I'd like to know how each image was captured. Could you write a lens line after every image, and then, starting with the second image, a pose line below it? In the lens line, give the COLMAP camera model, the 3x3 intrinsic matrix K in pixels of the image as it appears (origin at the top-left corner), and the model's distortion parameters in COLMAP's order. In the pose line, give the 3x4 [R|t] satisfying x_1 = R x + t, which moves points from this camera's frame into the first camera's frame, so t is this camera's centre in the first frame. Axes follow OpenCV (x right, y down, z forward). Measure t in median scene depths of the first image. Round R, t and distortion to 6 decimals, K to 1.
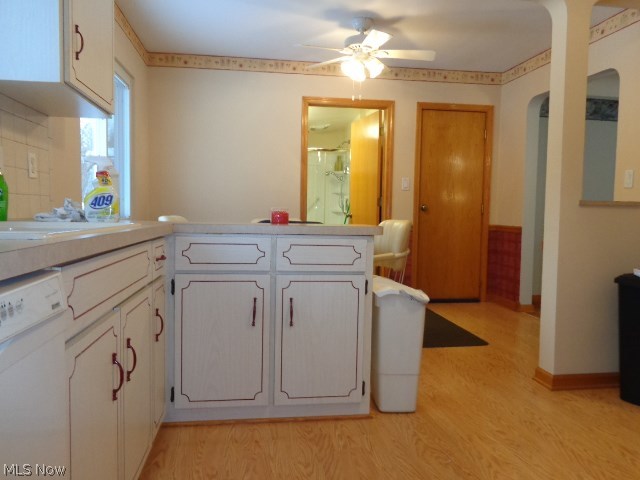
lens RADIAL K [[480.6, 0, 319.4], [0, 480.6, 239.1], [0, 0, 1]] dist [0.003810, -0.002343]
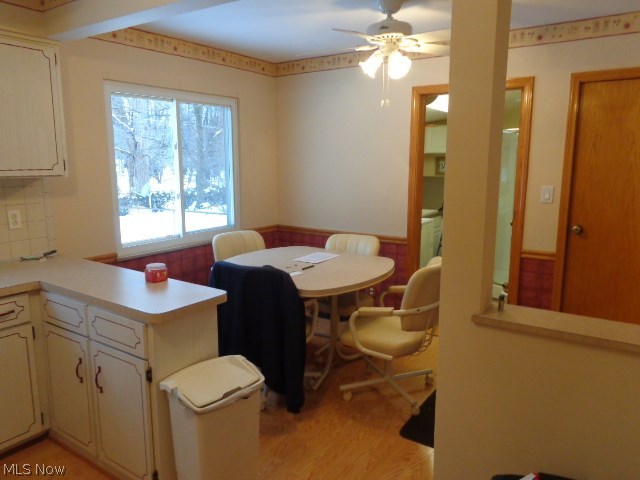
lens RADIAL K [[480.6, 0, 319.9], [0, 480.6, 239.0], [0, 0, 1]] dist [0.003810, -0.002343]
pose [[0.736383, 0.097717, -0.669471, 0.946795], [-0.028578, 0.993124, 0.113523, -0.276923], [0.675961, -0.064464, 0.734113, 0.579930]]
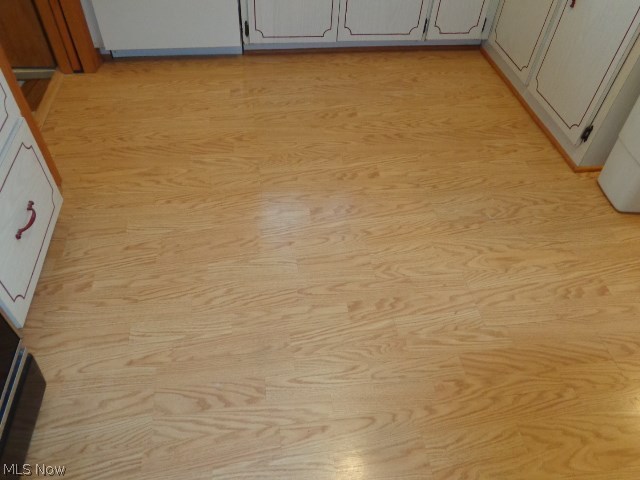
lens RADIAL K [[480.6, 0, 322.1], [0, 480.6, 238.8], [0, 0, 1]] dist [0.003810, -0.002343]
pose [[0.005404, 0.721808, -0.692072, 0.777350], [-0.098218, 0.689119, 0.717962, -0.089996], [0.995150, 0.064094, 0.074618, 0.550761]]
